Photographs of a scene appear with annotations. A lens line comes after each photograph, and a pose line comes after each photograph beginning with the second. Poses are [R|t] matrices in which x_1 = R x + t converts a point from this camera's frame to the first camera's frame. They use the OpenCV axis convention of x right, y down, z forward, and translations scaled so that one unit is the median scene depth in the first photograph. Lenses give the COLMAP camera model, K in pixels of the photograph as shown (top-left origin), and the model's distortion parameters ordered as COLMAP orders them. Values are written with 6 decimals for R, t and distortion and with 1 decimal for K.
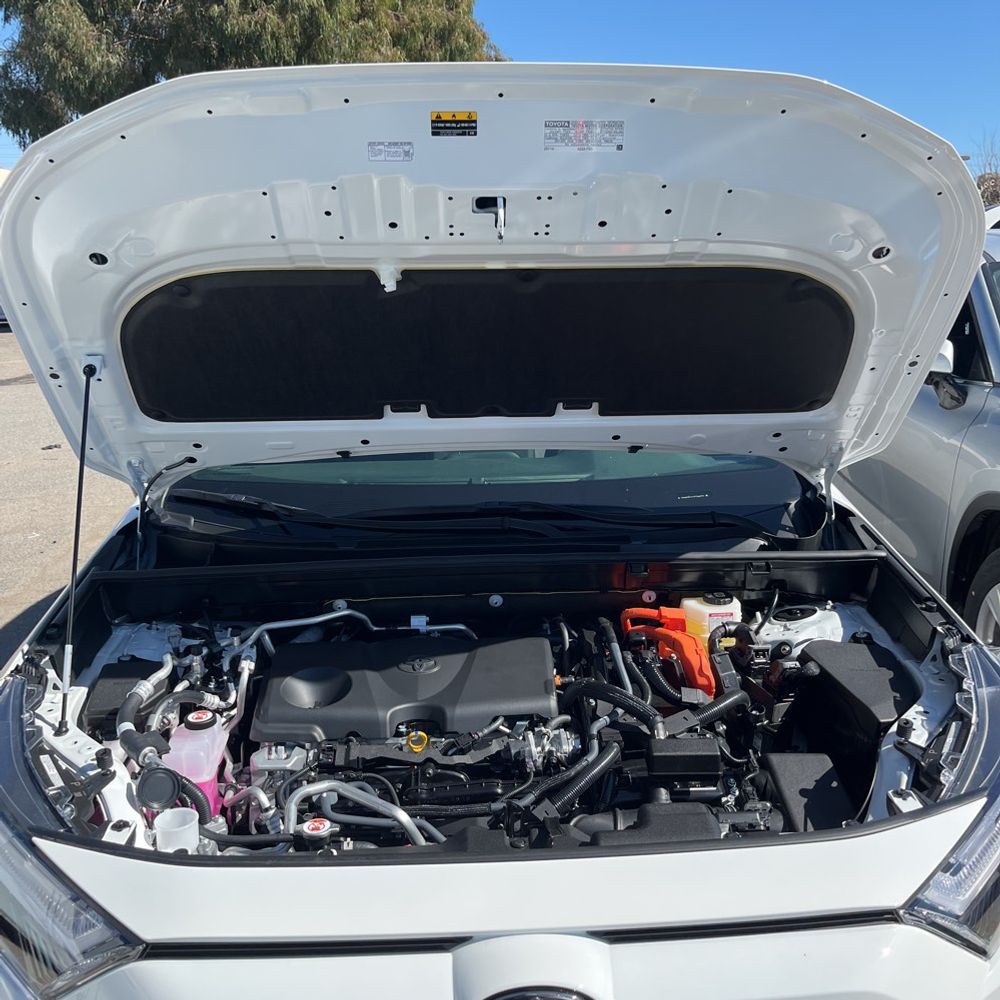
lens RADIAL K [[1021.3, 0, 500.0], [0, 1021.3, 500.0], [0, 0, 1]] dist [0.039938, -0.050444]
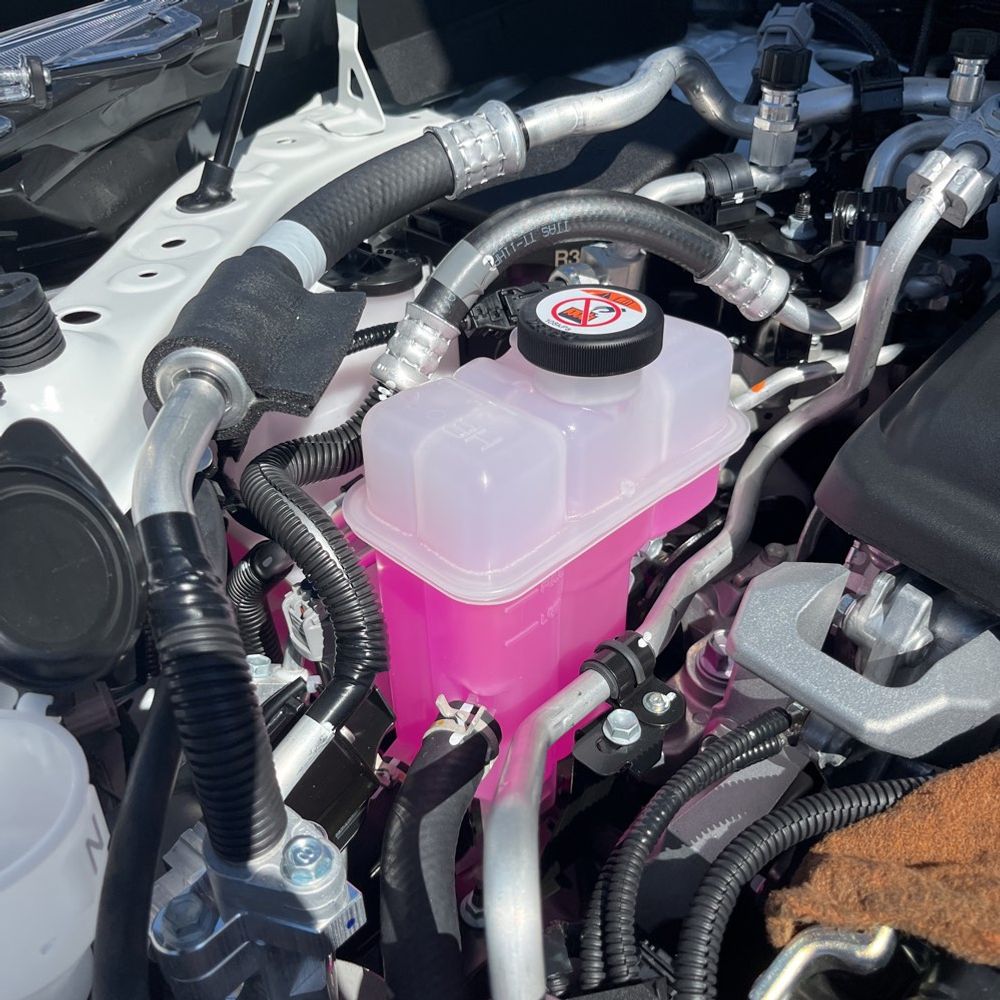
lens RADIAL K [[1021.3, 0, 500.0], [0, 1021.3, 500.0], [0, 0, 1]] dist [0.039938, -0.050444]
pose [[0.646622, 0.433159, -0.627895, -0.151976], [-0.194835, 0.889617, 0.413064, 0.161240], [0.737508, -0.144760, 0.659641, 0.830859]]
